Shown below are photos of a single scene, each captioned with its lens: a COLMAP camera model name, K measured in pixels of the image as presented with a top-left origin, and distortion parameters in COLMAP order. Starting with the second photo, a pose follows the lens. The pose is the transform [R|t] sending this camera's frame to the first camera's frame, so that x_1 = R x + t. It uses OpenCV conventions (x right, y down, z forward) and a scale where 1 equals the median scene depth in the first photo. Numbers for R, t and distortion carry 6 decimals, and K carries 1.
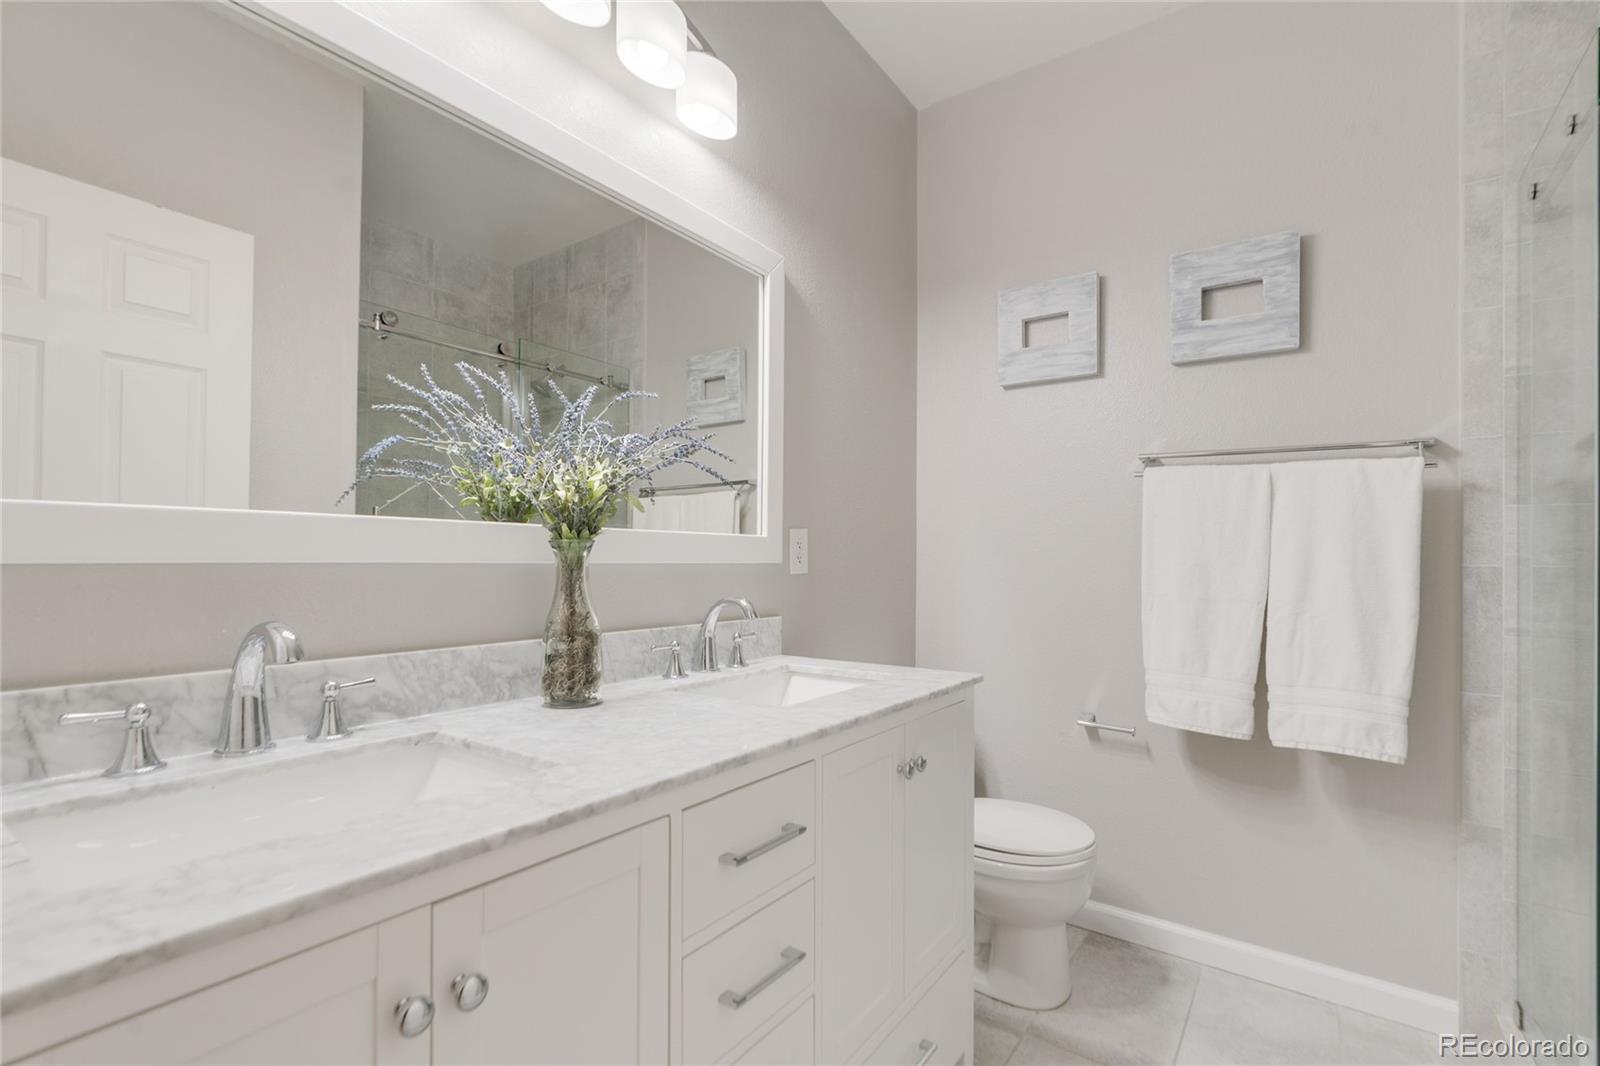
lens RADIAL K [[731.6, 0, 792.1], [0, 731.6, 535.1], [0, 0, 1]] dist [-0.002103, 0.001103]
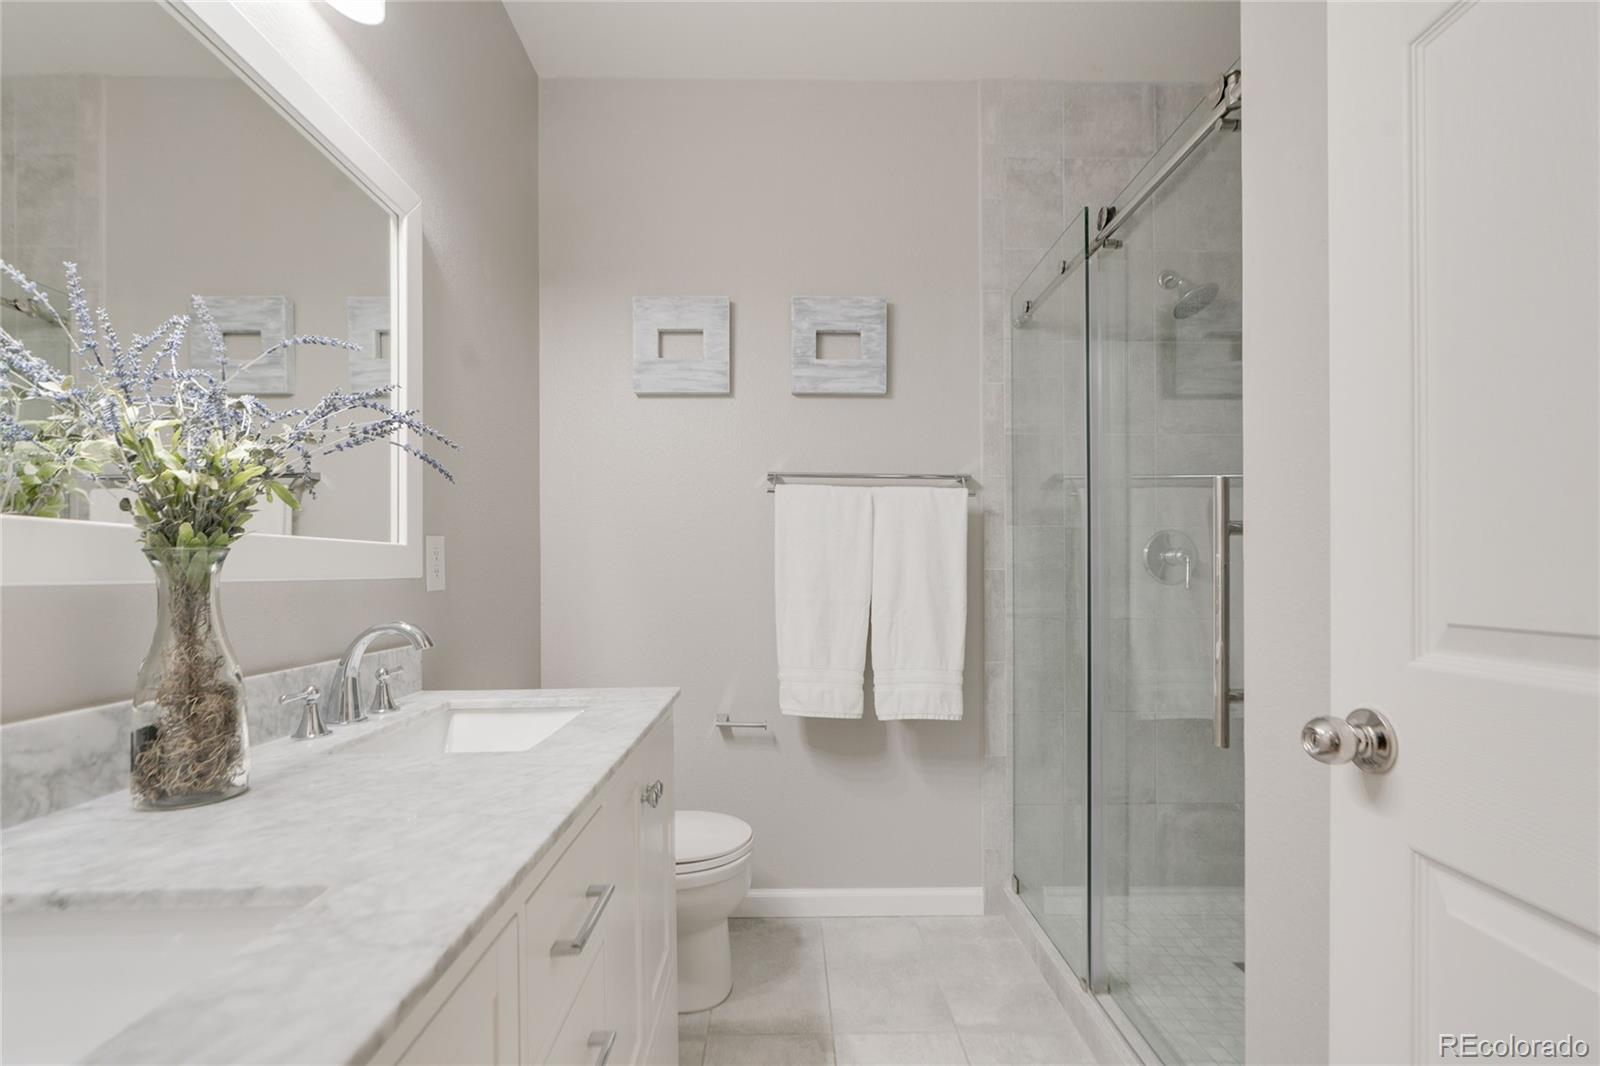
lens RADIAL K [[738.5, 0, 799.1], [0, 738.5, 553.4], [0, 0, 1]] dist [-0.007622, 0.001172]
pose [[0.796360, -0.000276, 0.604823, -0.197078], [-0.005781, 0.999951, 0.008067, 0.002448], [-0.604795, -0.009920, 0.796319, 0.112629]]
